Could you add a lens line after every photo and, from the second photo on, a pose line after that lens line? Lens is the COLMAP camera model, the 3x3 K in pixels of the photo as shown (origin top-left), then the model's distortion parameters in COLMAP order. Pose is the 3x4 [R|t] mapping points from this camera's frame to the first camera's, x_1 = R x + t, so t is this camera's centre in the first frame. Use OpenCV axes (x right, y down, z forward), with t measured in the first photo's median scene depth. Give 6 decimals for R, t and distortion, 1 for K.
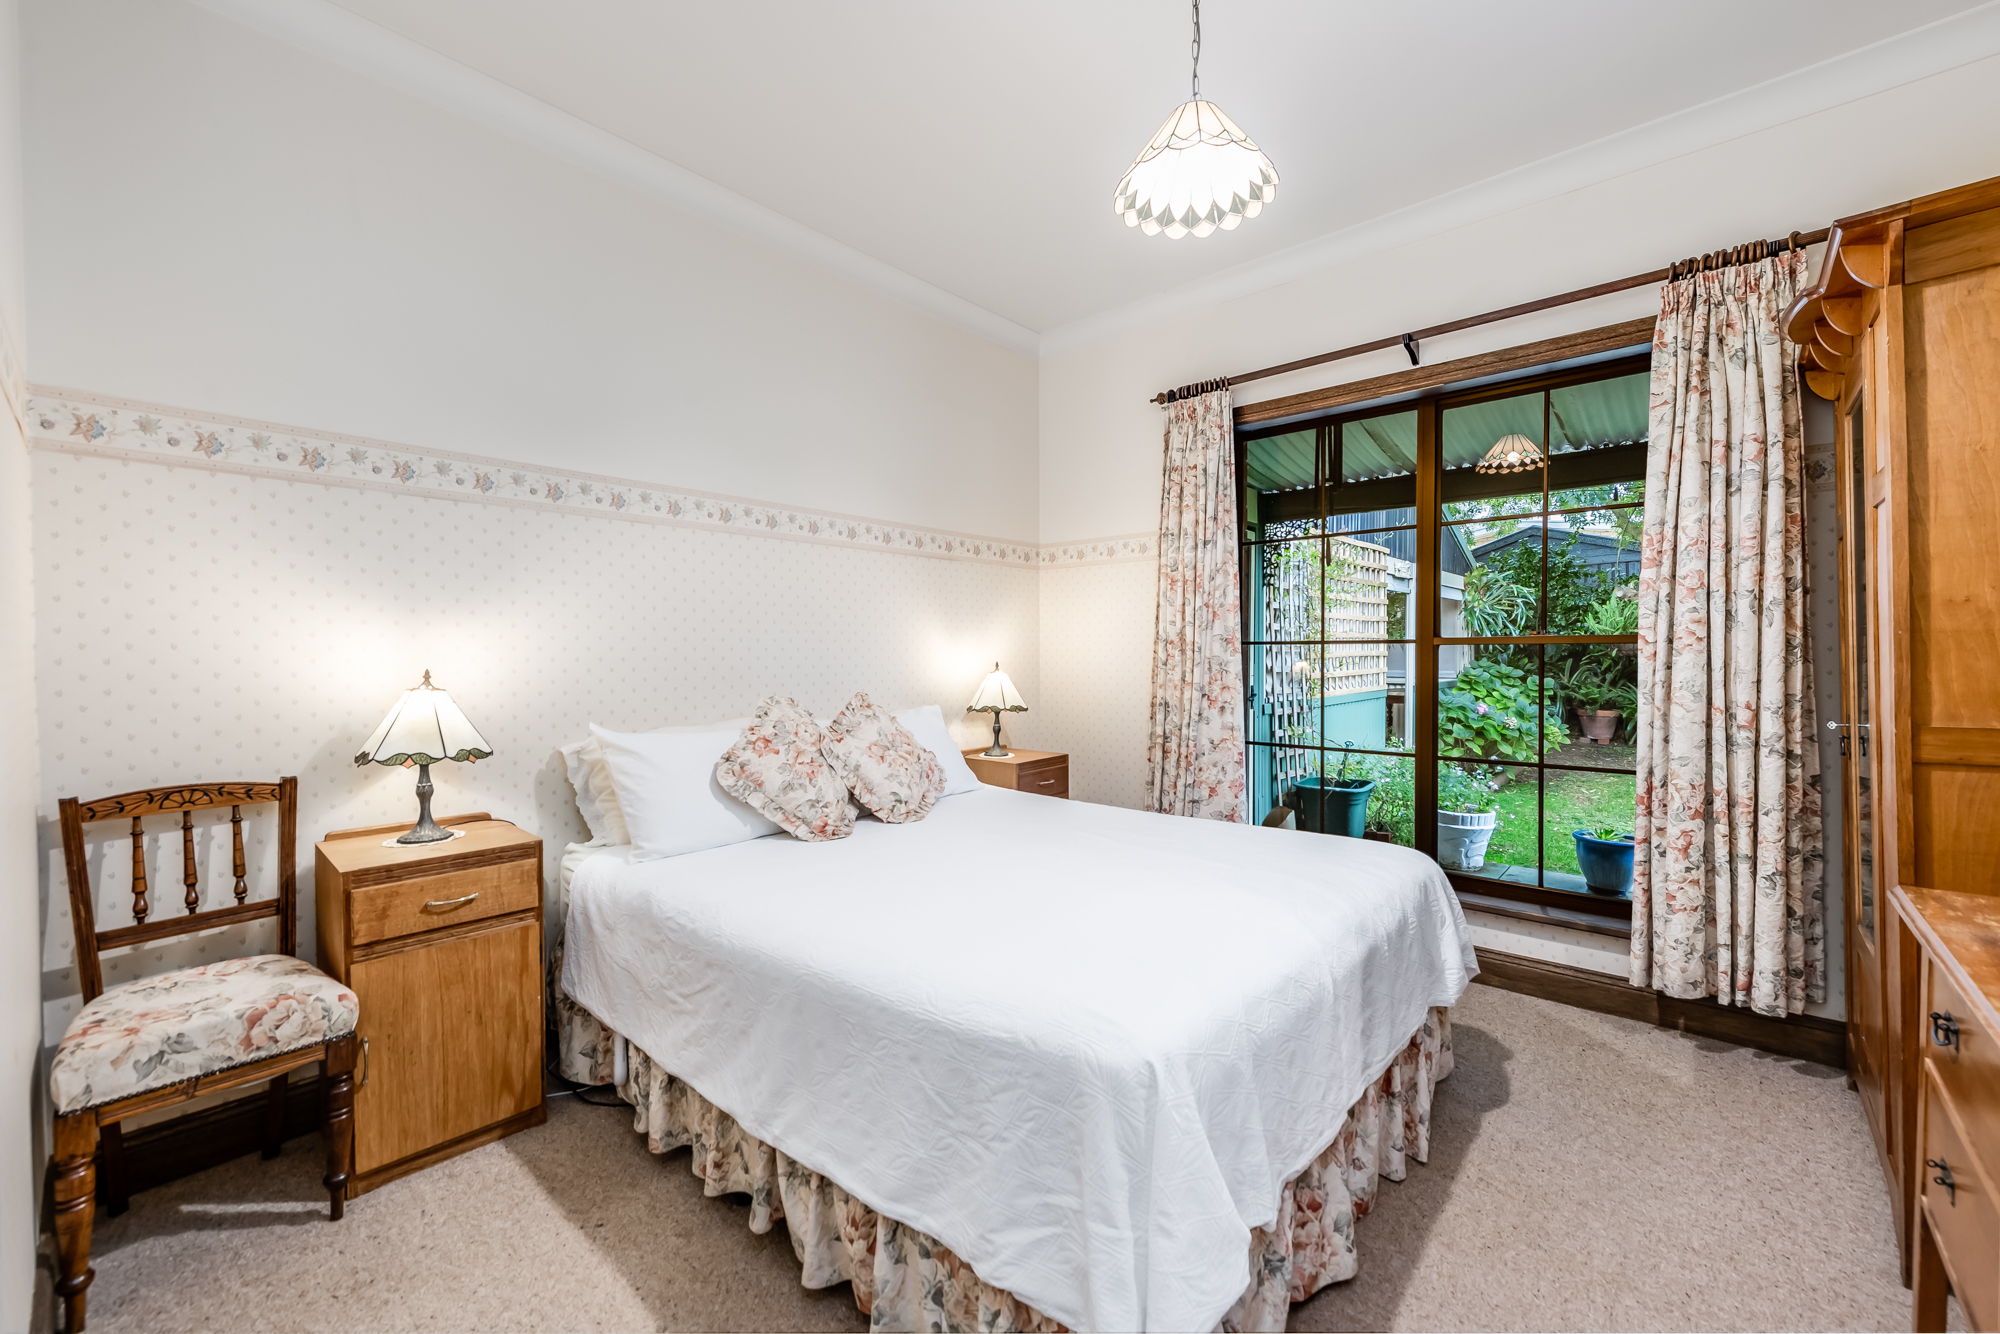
lens RADIAL K [[791.4, 0, 1012.2], [0, 791.4, 662.5], [0, 0, 1]] dist [0.003408, -0.000332]
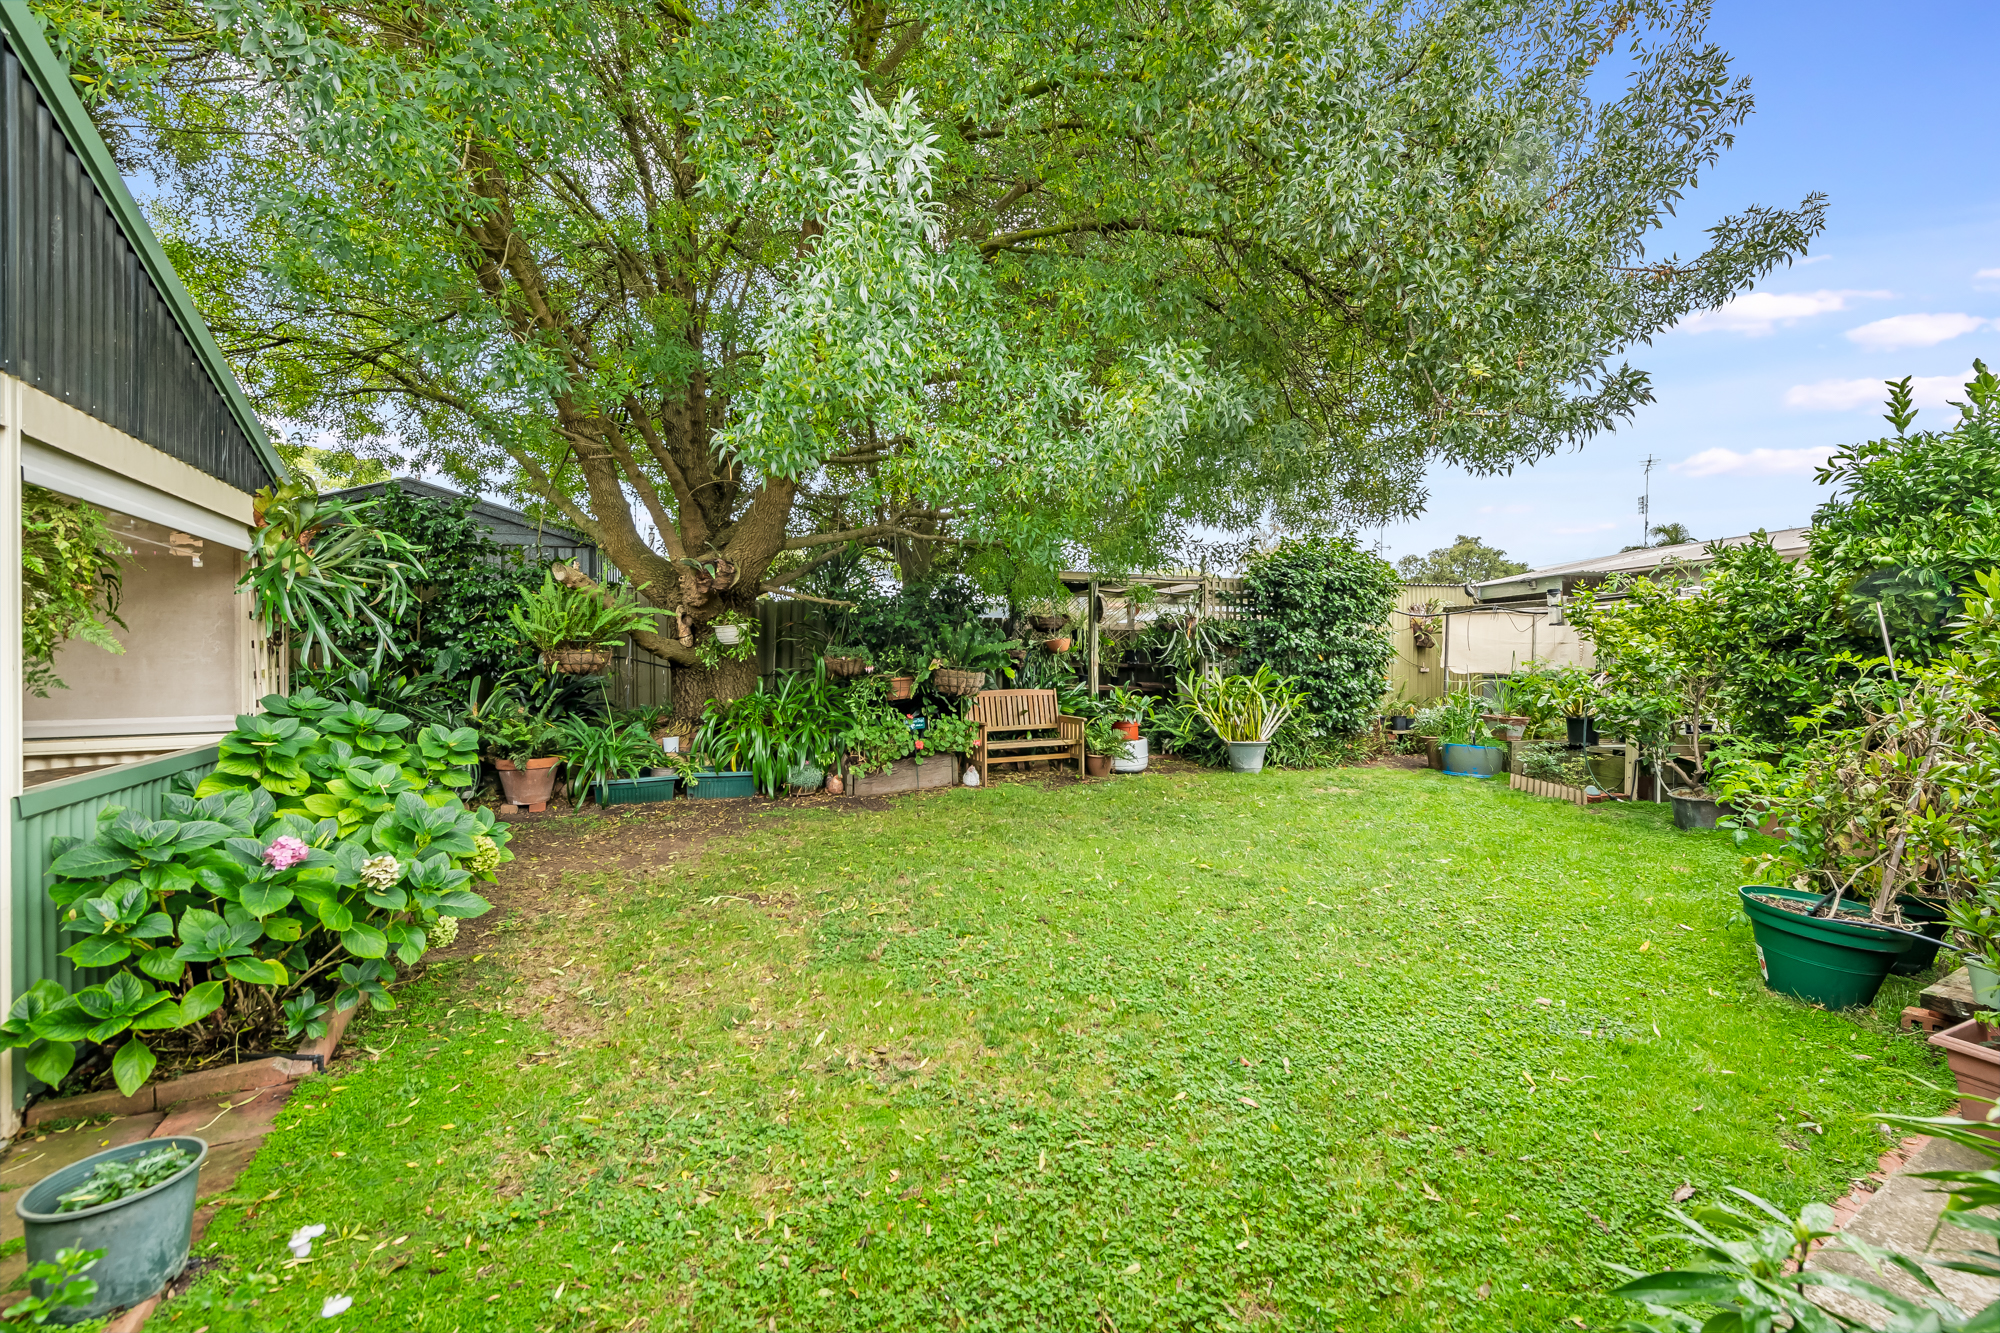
lens RADIAL K [[791.4, 0, 1014.0], [0, 791.4, 670.1], [0, 0, 1]] dist [0.003408, -0.000332]
pose [[0.324988, -0.014494, 0.945607, 0.278878], [0.014157, 0.999845, 0.010460, -0.011983], [-0.945612, 0.009988, 0.325143, 0.444187]]
